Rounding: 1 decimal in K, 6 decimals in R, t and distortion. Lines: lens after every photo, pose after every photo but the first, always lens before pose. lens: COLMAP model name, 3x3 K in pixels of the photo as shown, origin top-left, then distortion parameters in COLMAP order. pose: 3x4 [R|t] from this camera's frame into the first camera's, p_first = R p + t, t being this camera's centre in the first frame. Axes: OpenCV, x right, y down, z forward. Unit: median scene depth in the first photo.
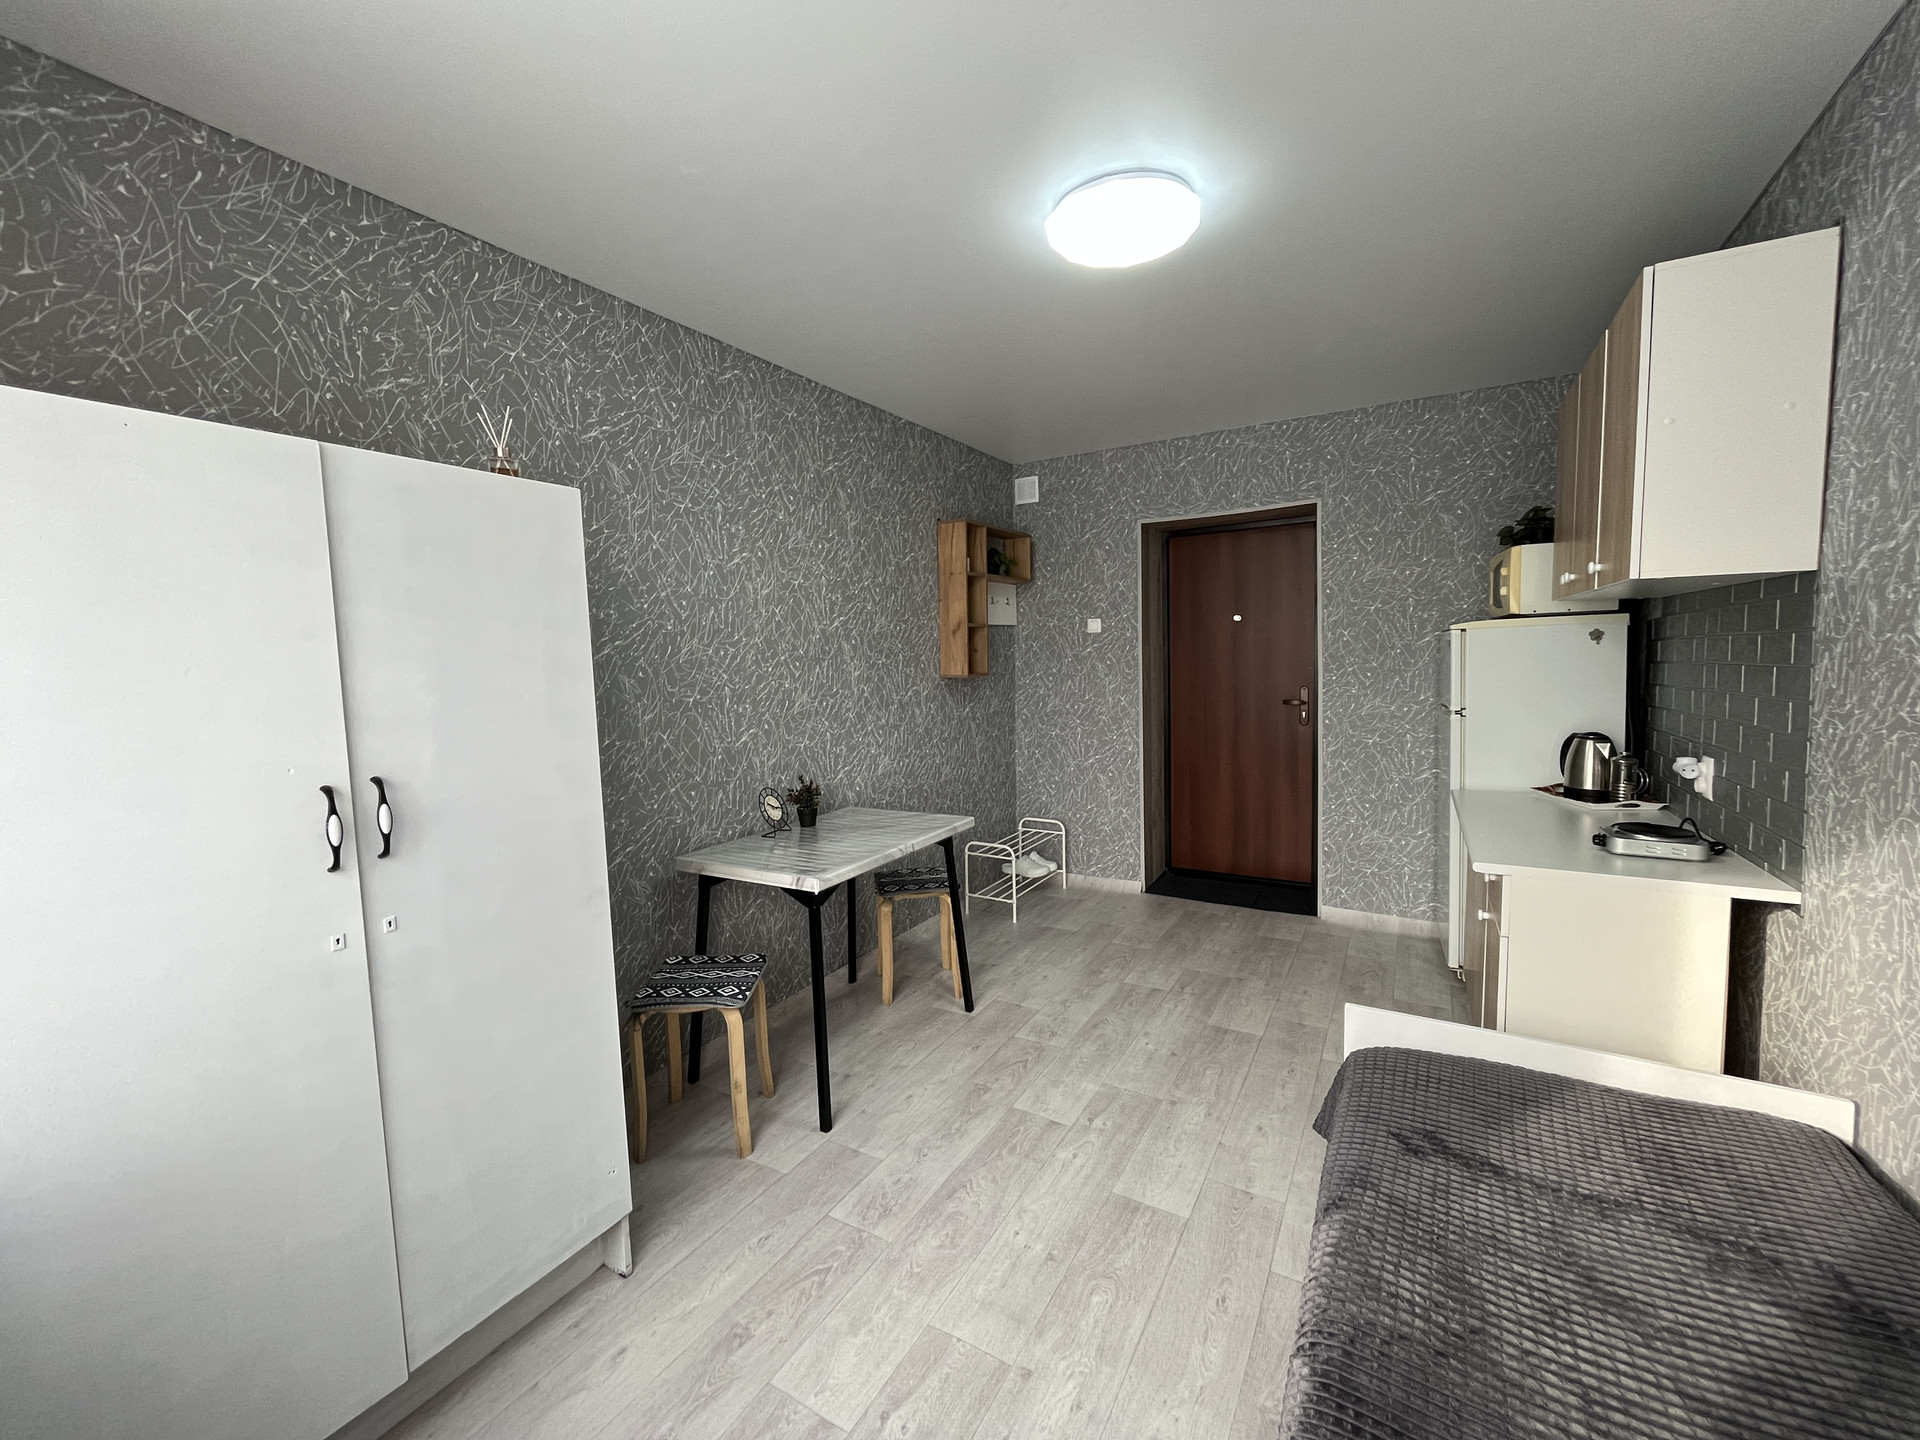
lens RADIAL K [[775.3, 0, 960.6], [0, 775.3, 718.8], [0, 0, 1]] dist [-0.003411, -0.000260]
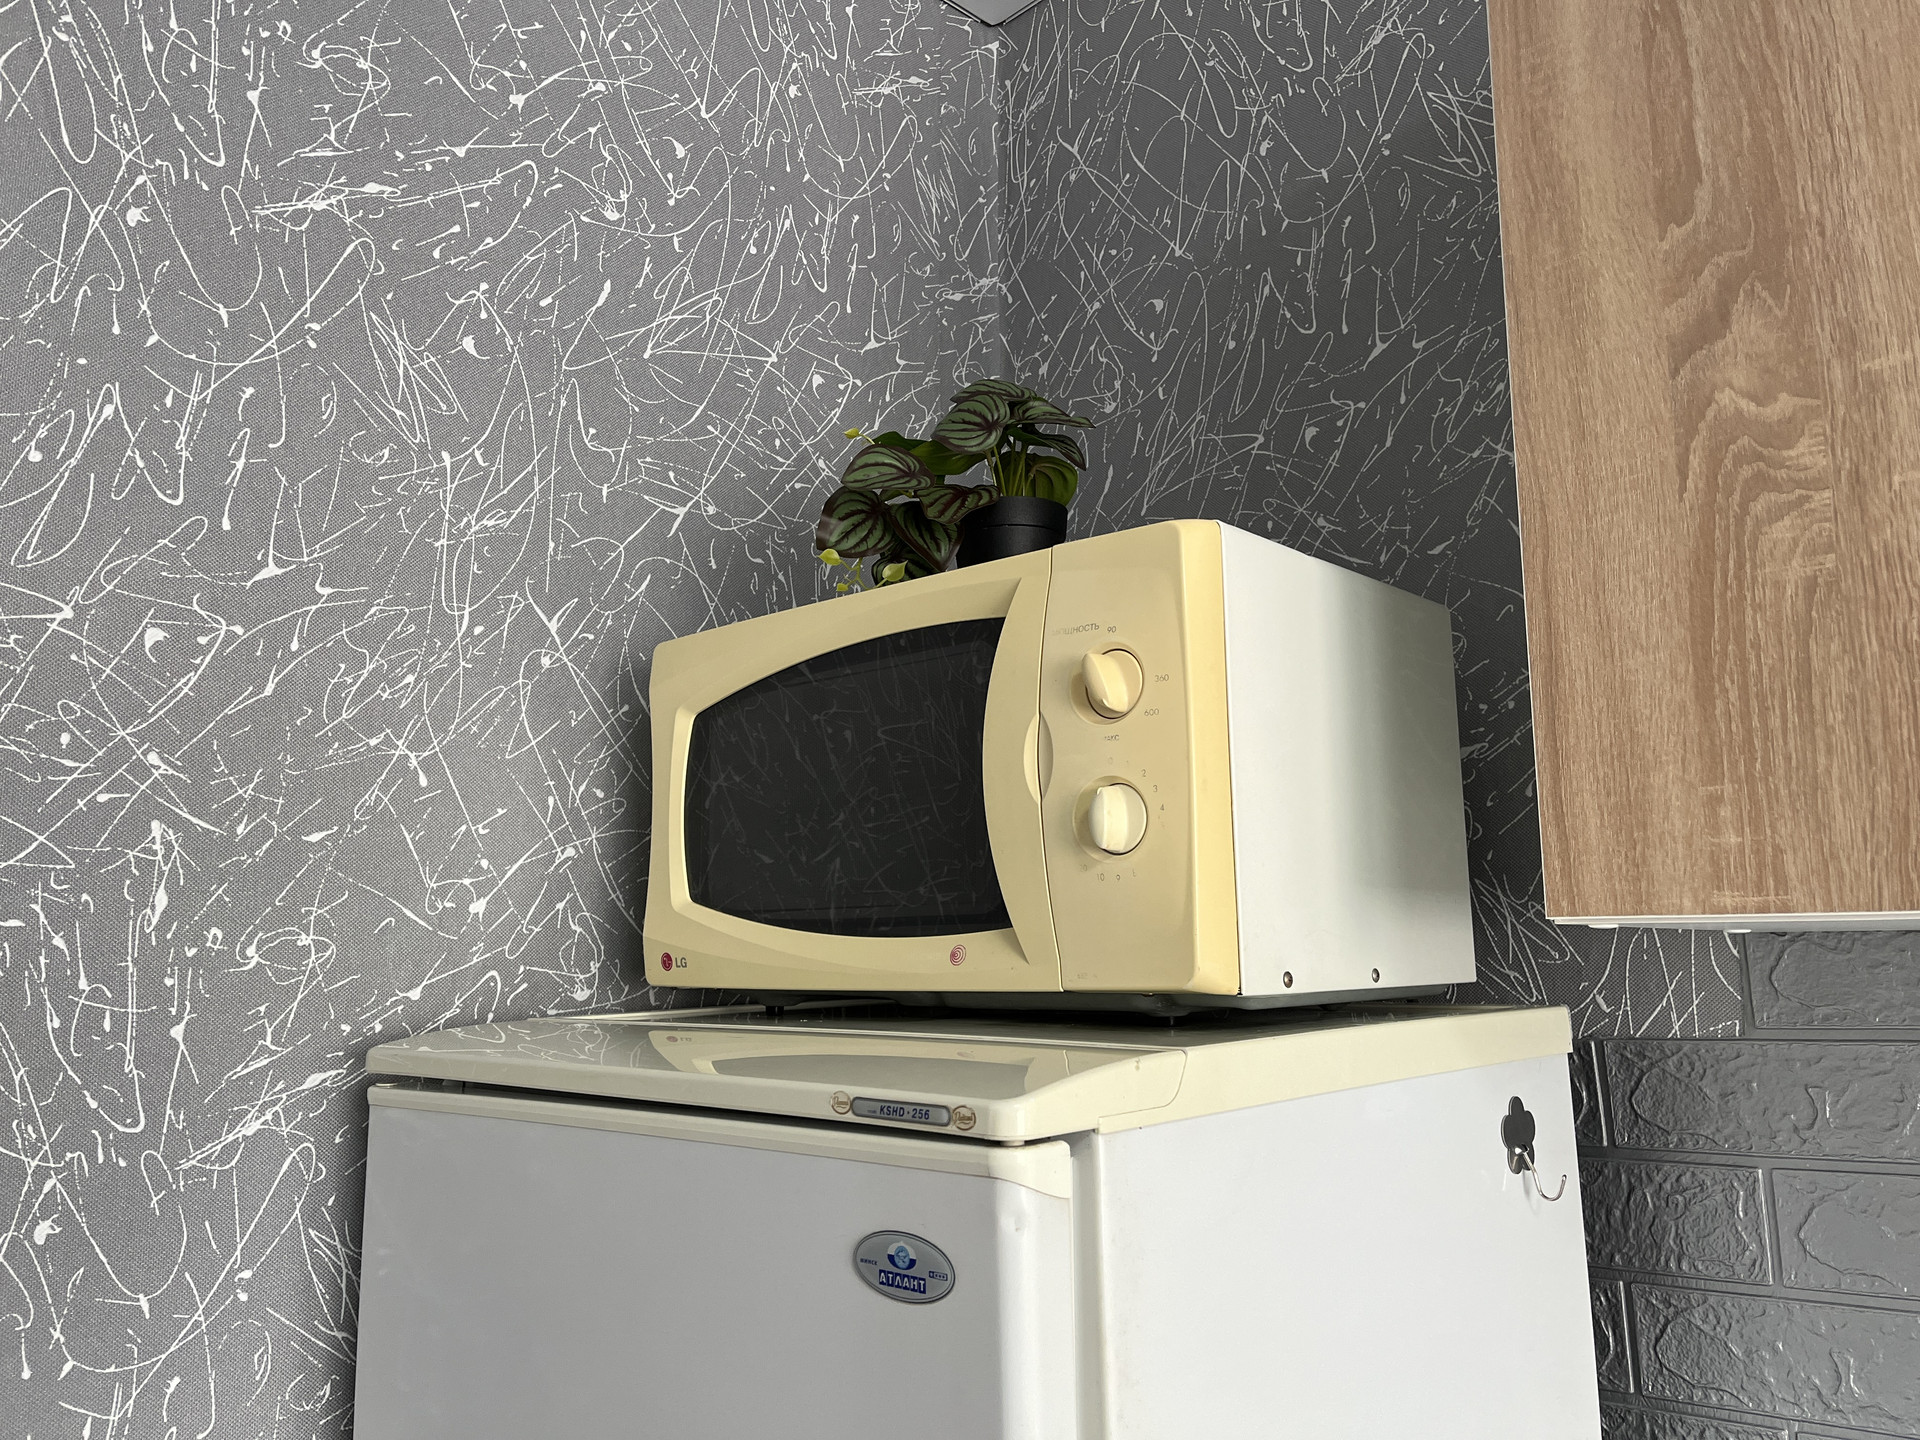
lens RADIAL K [[1454.9, 0, 966.1], [0, 1454.9, 709.6], [0, 0, 1]] dist [0.072402, -0.095218]
pose [[0.271464, 0.181556, 0.945169, 0.426831], [0.078748, 0.974564, -0.209820, -0.126165], [-0.959222, 0.131389, 0.250261, 0.916711]]
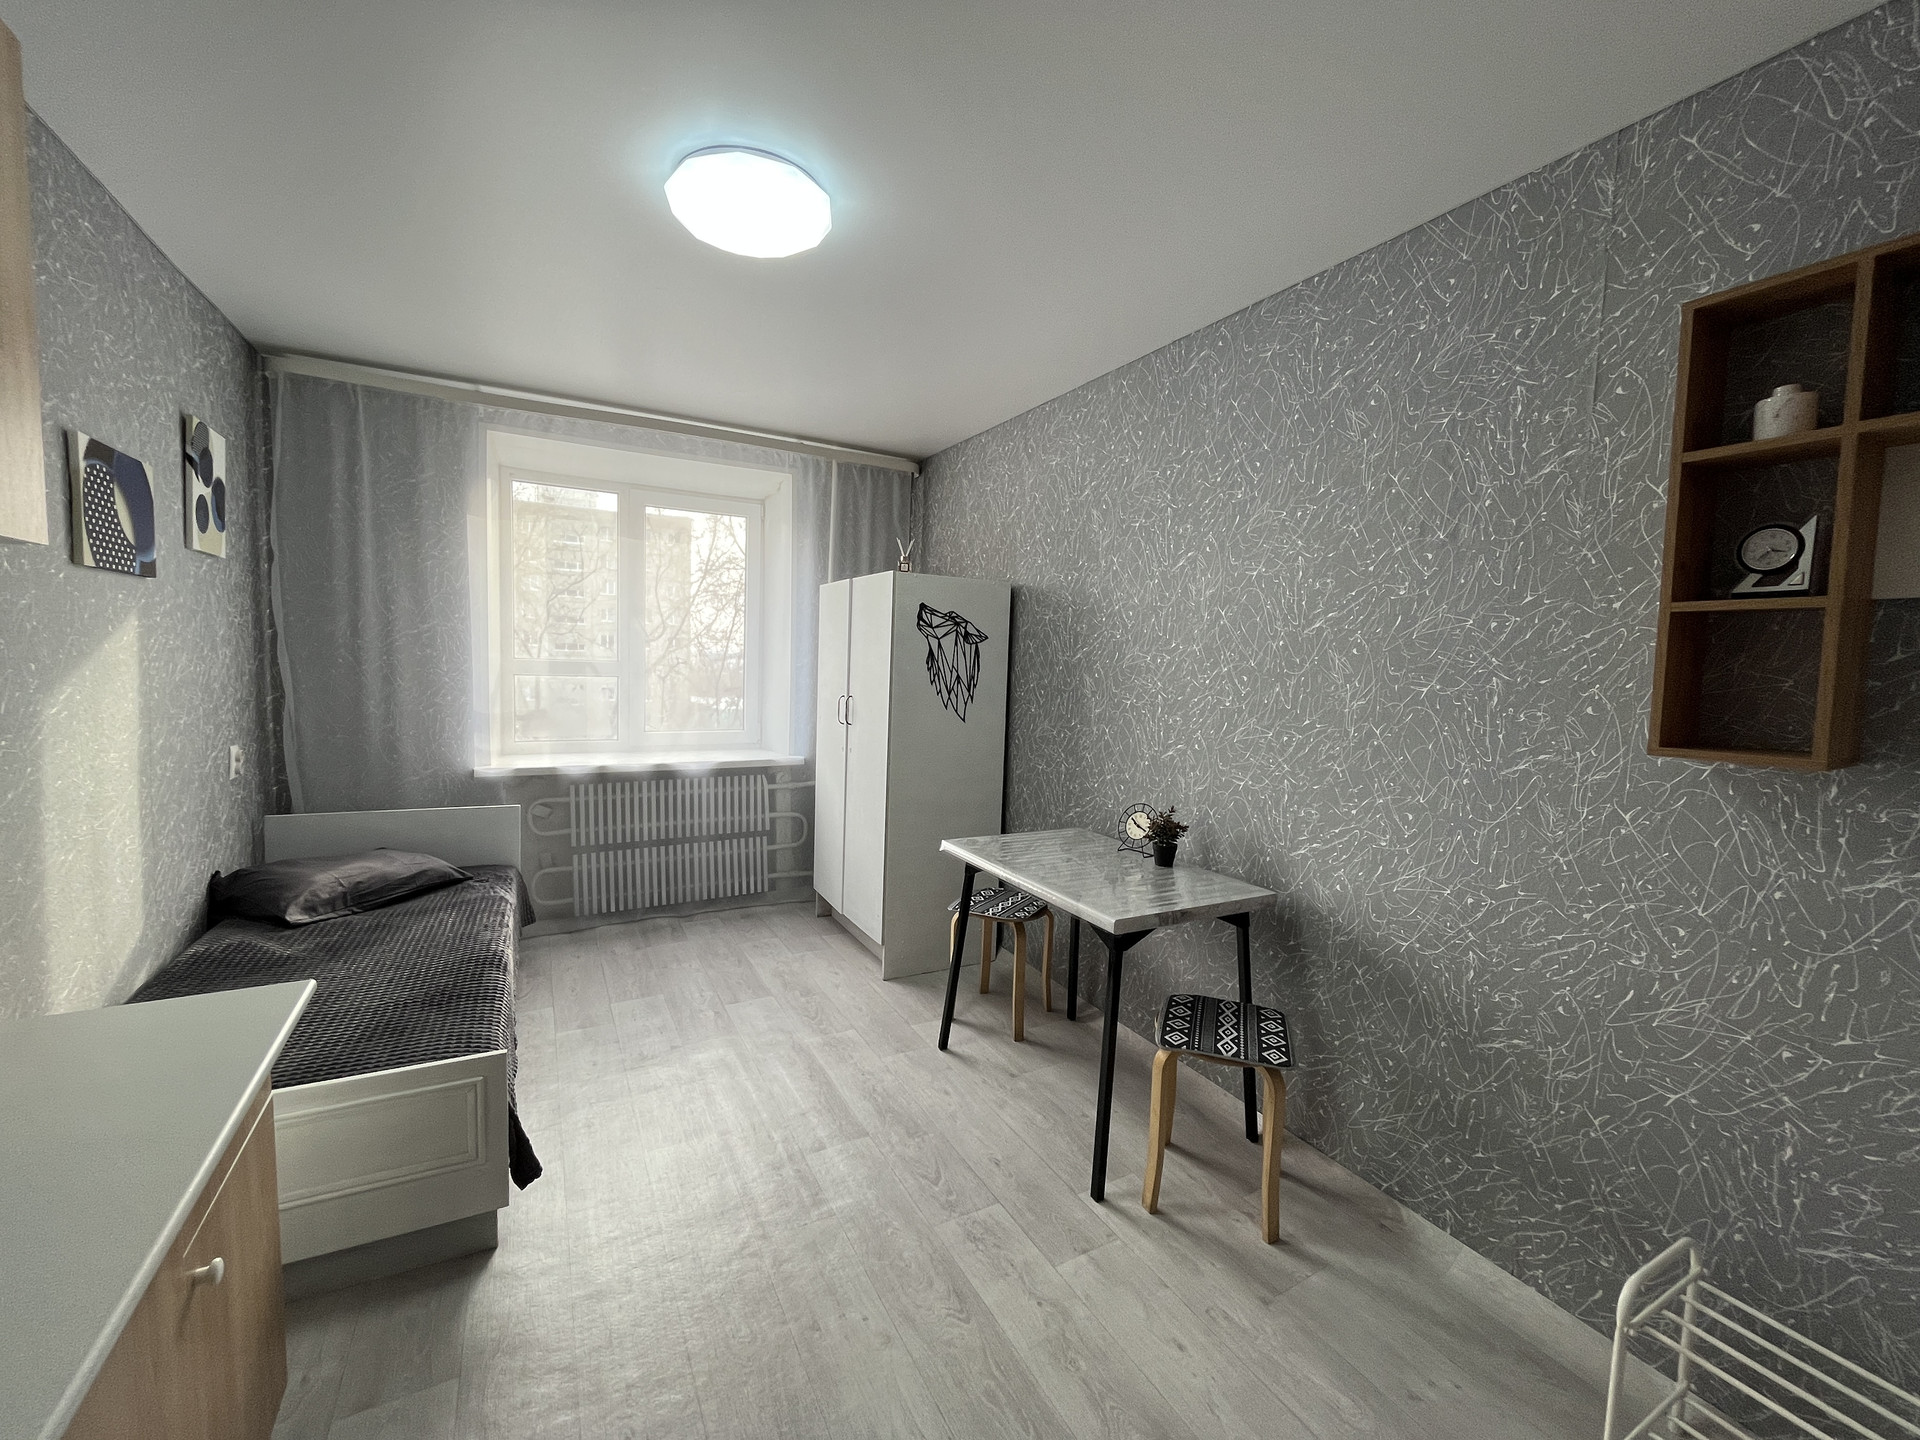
lens RADIAL K [[775.3, 0, 958.8], [0, 775.3, 717.1], [0, 0, 1]] dist [-0.003411, -0.000260]
pose [[-0.508912, 0.076016, -0.857455, 0.586959], [-0.090987, 0.985763, 0.141393, -0.112856], [0.855996, 0.149974, -0.494751, 1.109377]]
